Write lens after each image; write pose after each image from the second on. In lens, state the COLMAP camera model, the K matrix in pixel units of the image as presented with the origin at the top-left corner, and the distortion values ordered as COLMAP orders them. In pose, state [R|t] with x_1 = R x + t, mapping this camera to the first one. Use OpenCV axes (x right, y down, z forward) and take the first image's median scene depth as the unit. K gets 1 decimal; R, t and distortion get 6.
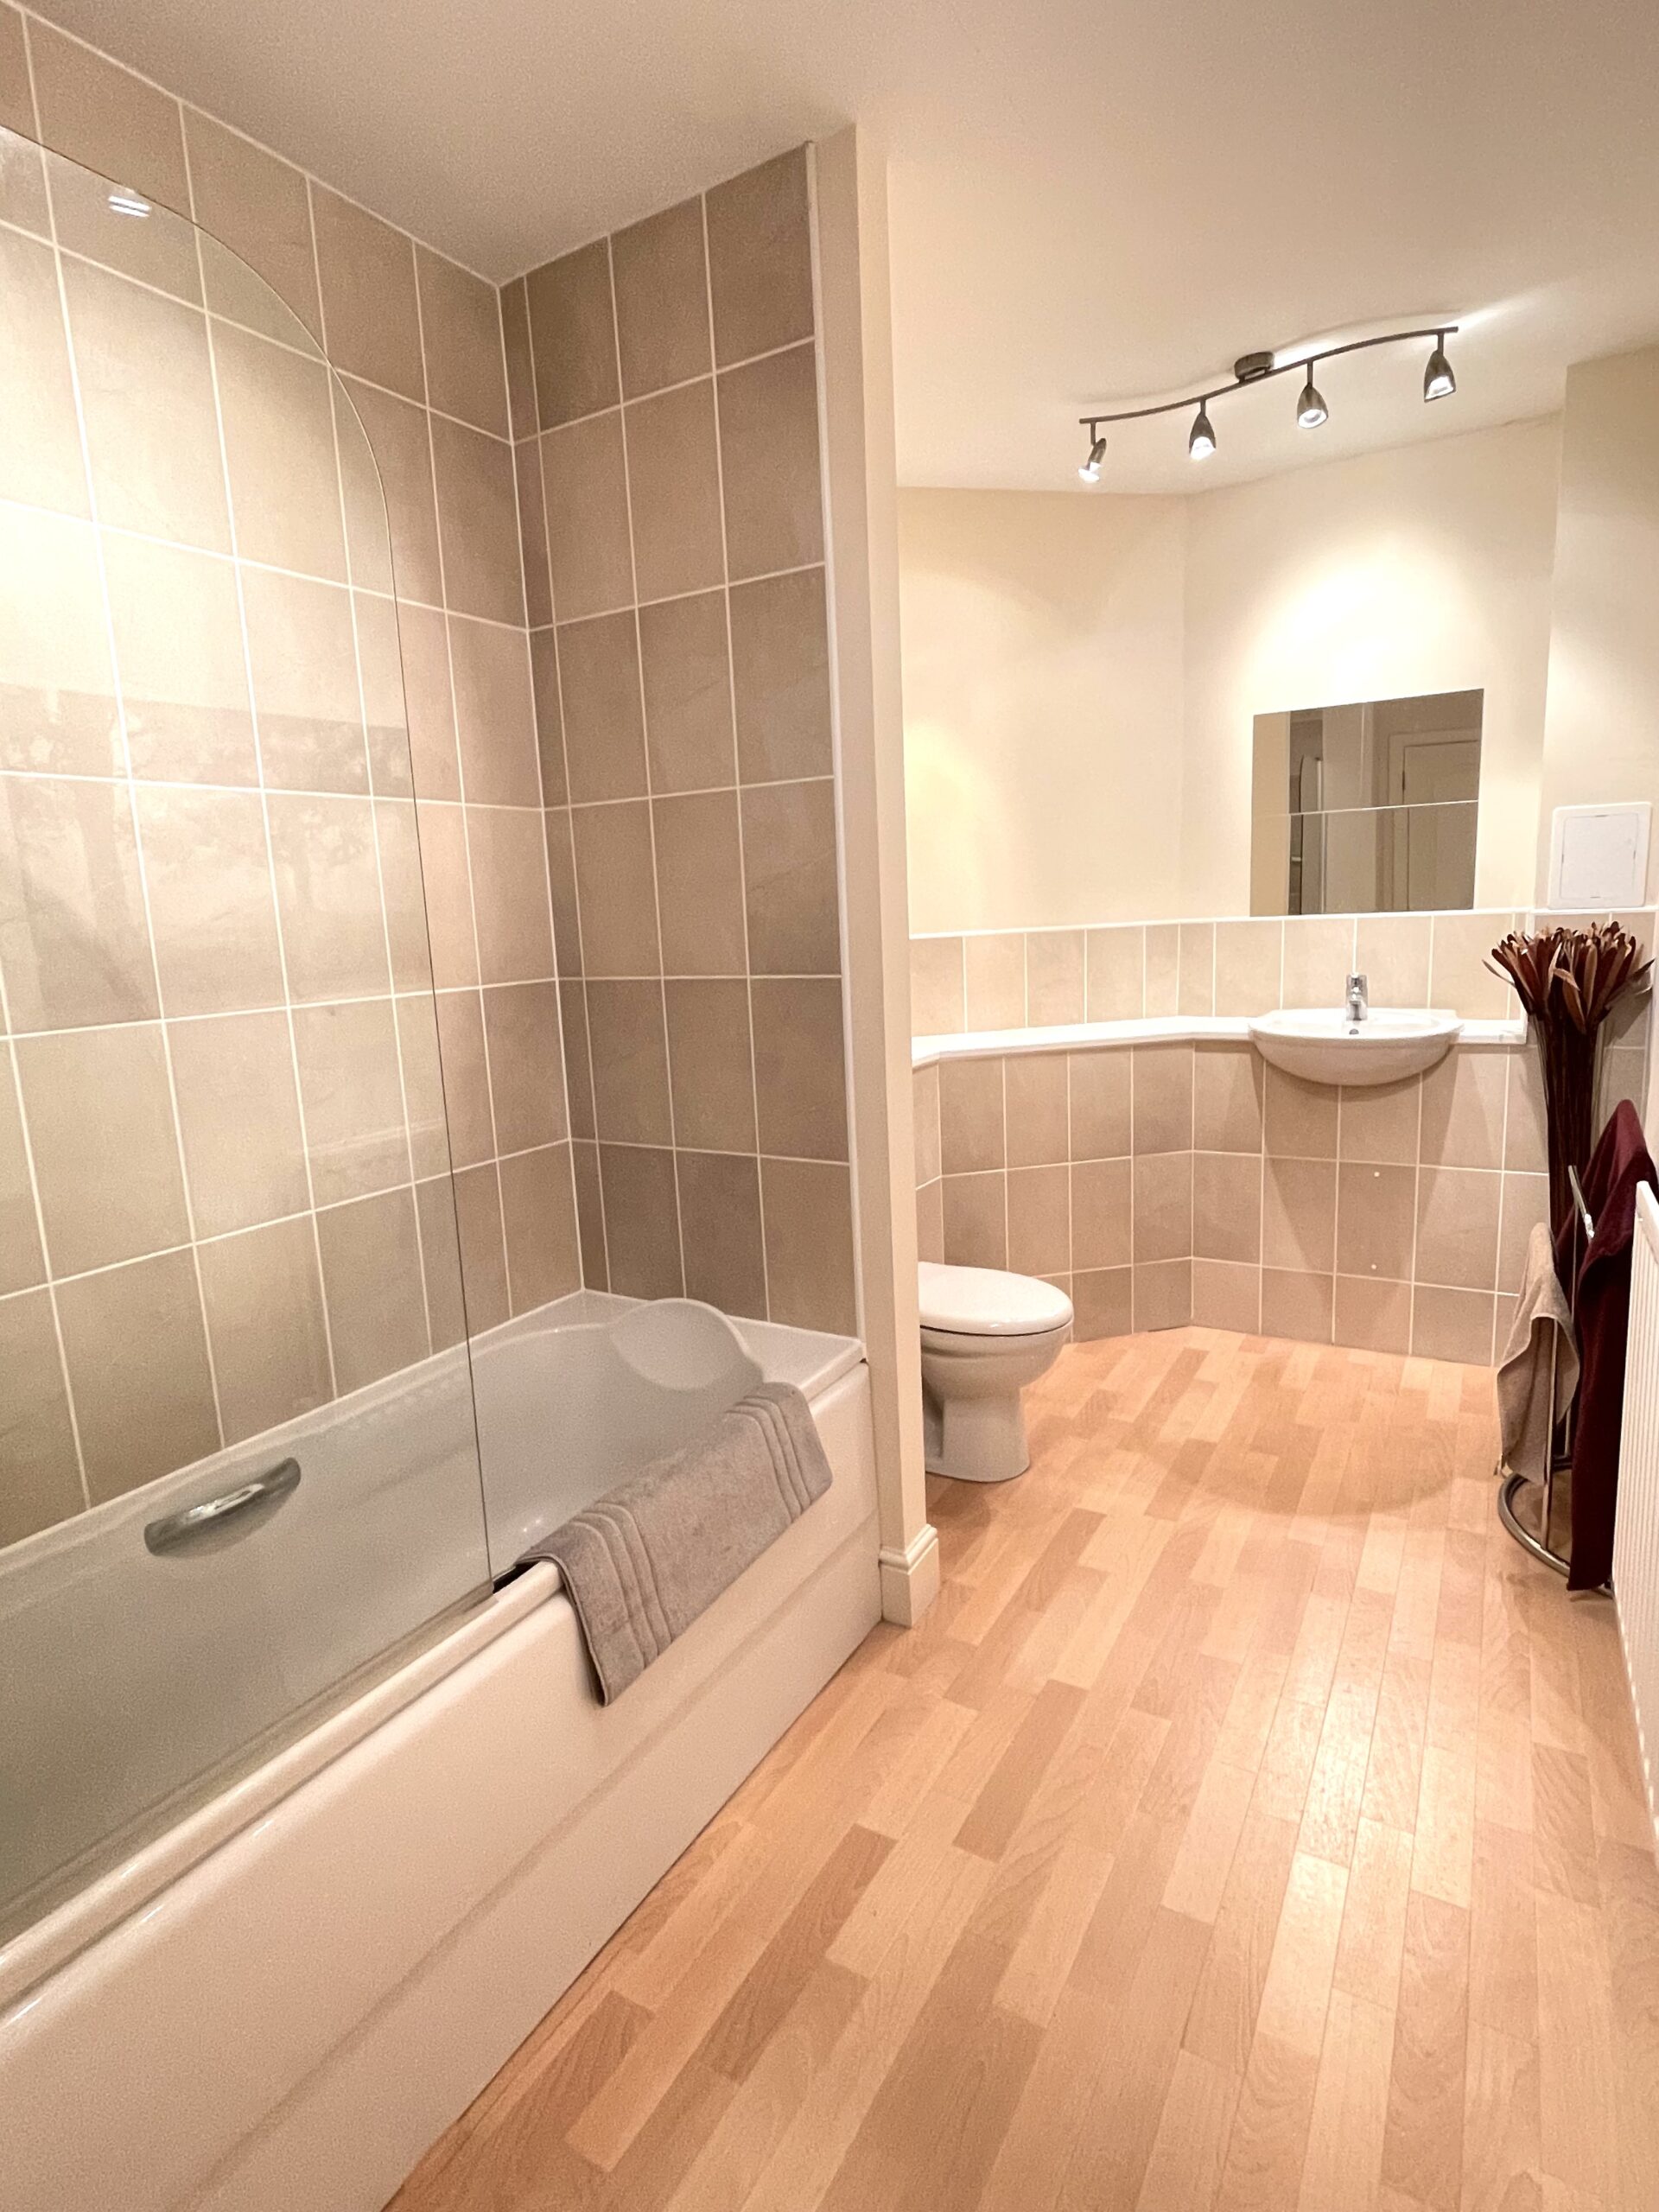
lens RADIAL K [[1115.4, 0, 808.6], [0, 1115.4, 1092.4], [0, 0, 1]] dist [-0.016959, 0.003890]
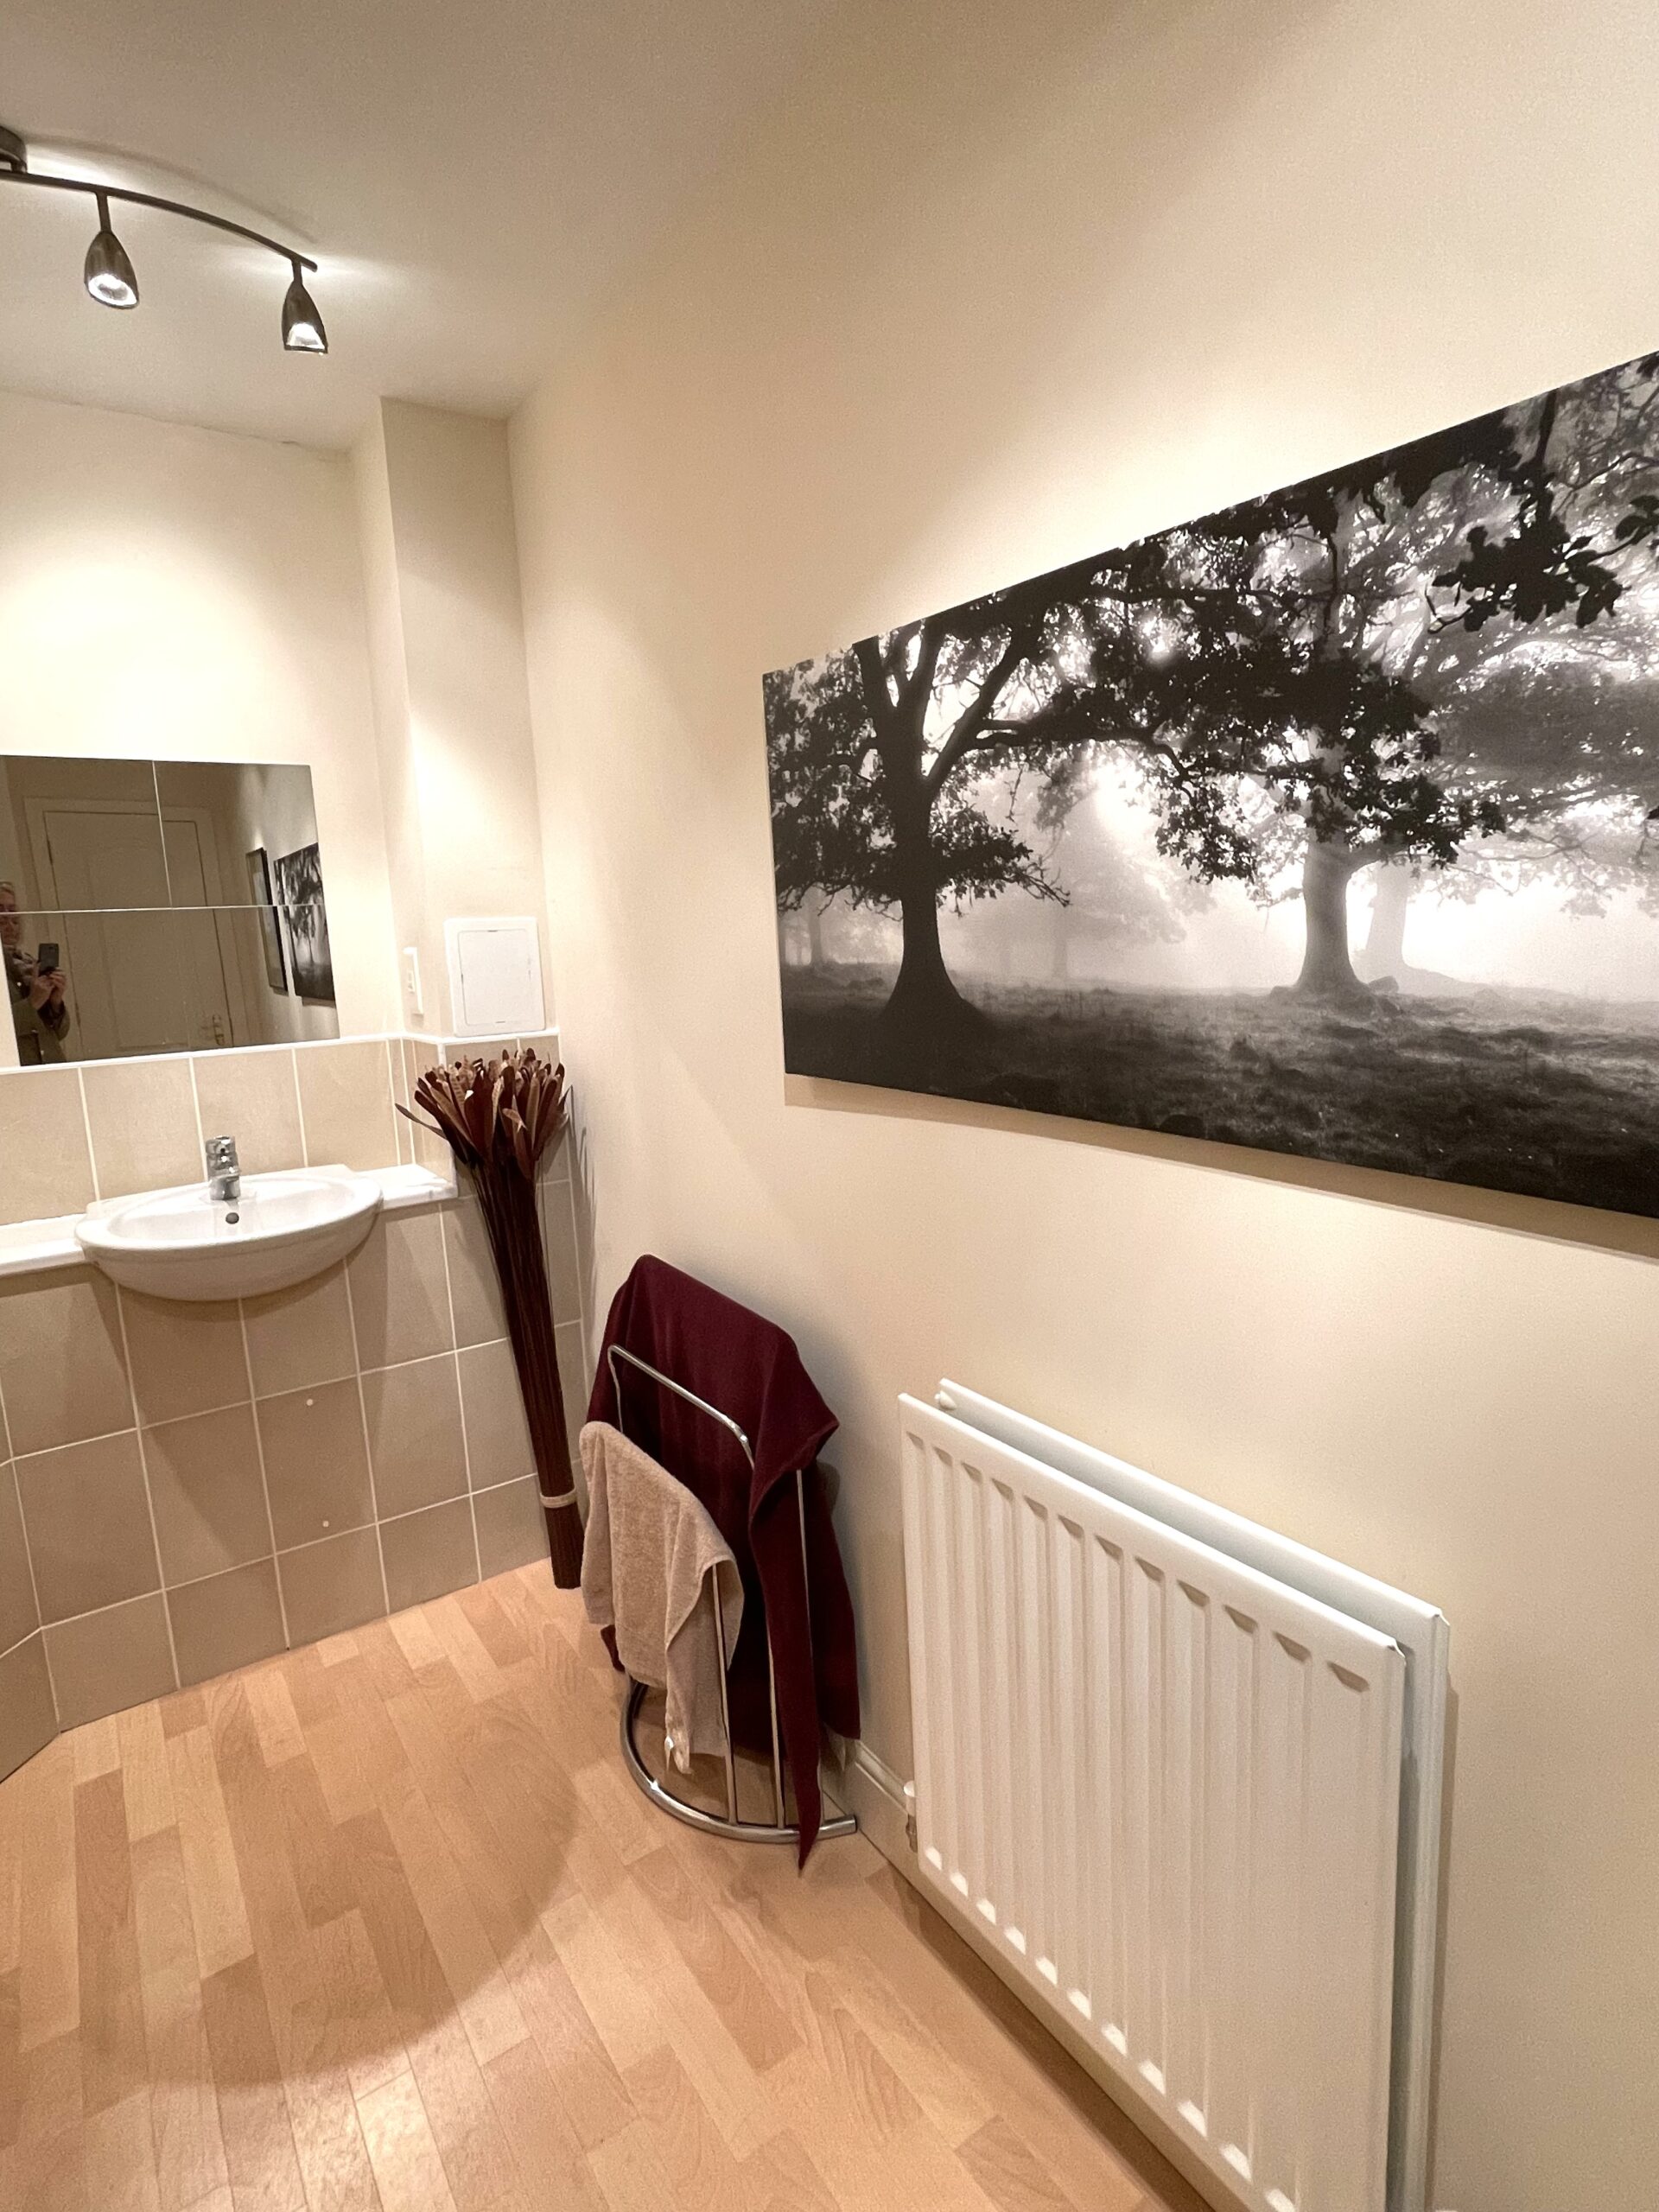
lens RADIAL K [[1115.4, 0, 821.9], [0, 1115.4, 1100.9], [0, 0, 1]] dist [-0.016959, 0.003890]
pose [[0.404397, -0.110595, 0.907872, 0.002805], [0.172766, 0.984028, 0.042916, -0.102841], [-0.898118, 0.139494, 0.417045, 0.387648]]
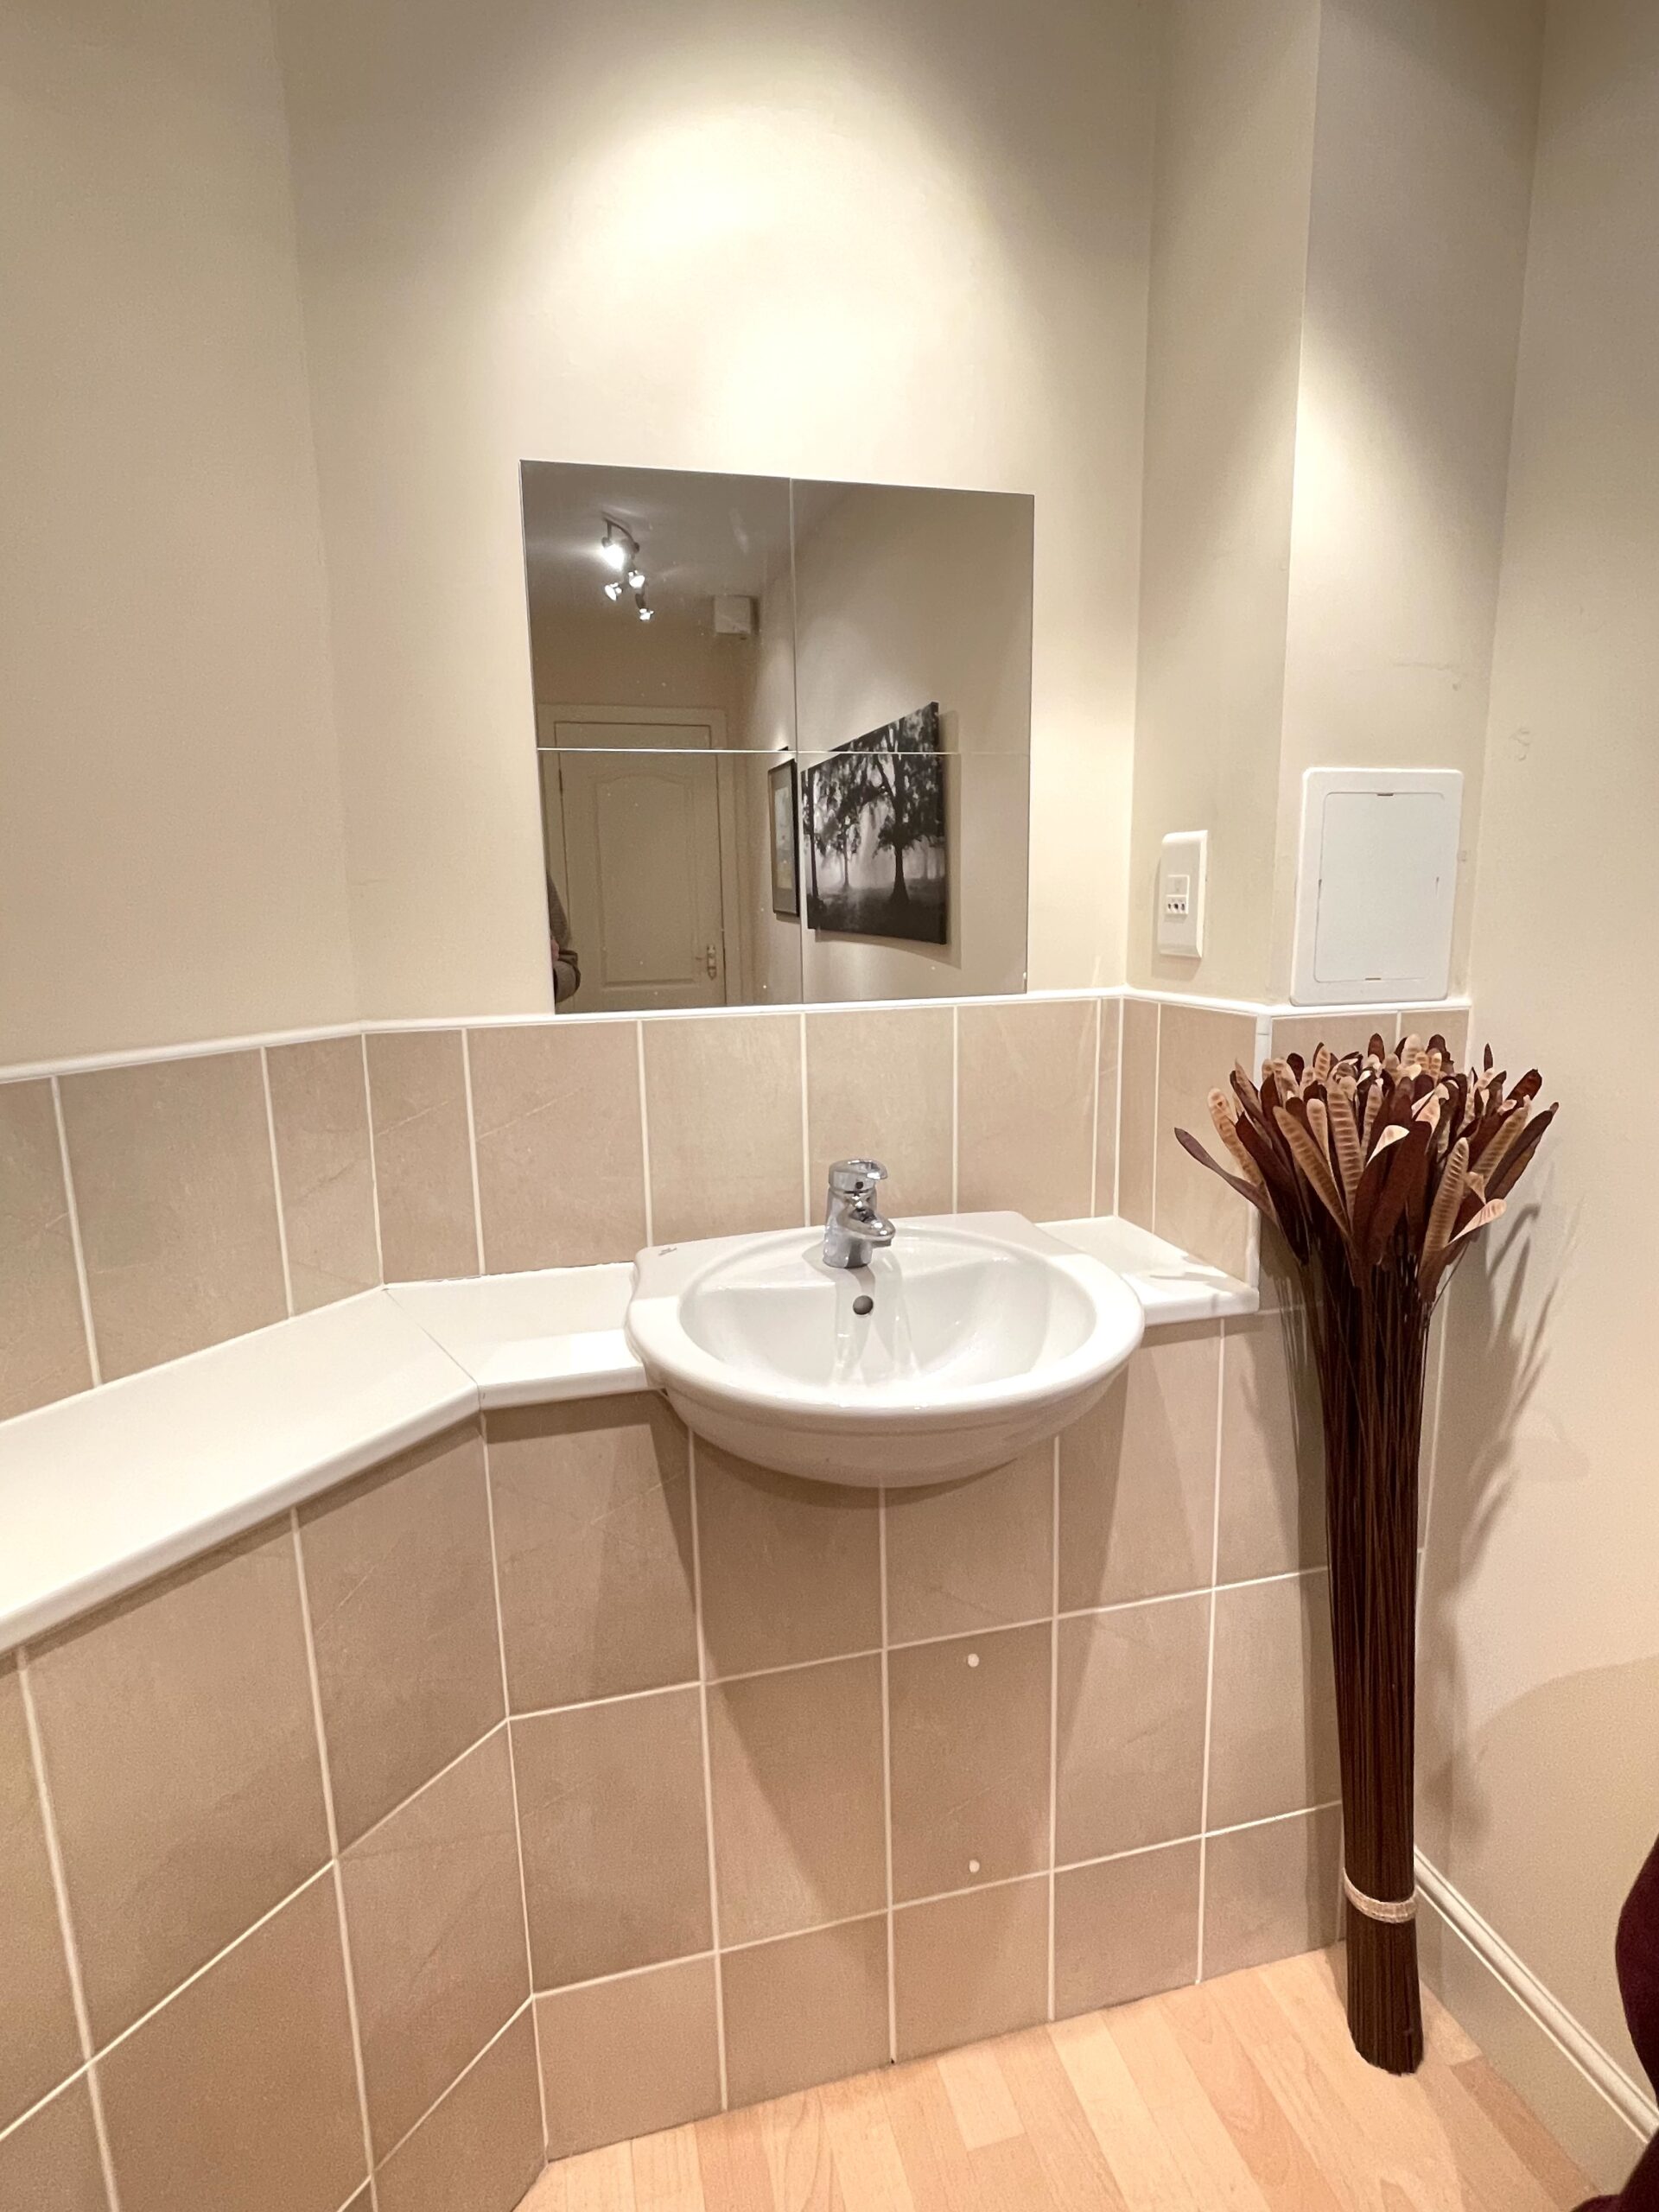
lens RADIAL K [[1115.4, 0, 828.5], [0, 1115.4, 1094.3], [0, 0, 1]] dist [-0.016959, 0.003890]
pose [[0.693455, -0.094590, 0.714264, 0.223641], [0.103721, 0.994125, 0.030953, -0.158425], [-0.712995, 0.052620, 0.699192, 0.802150]]
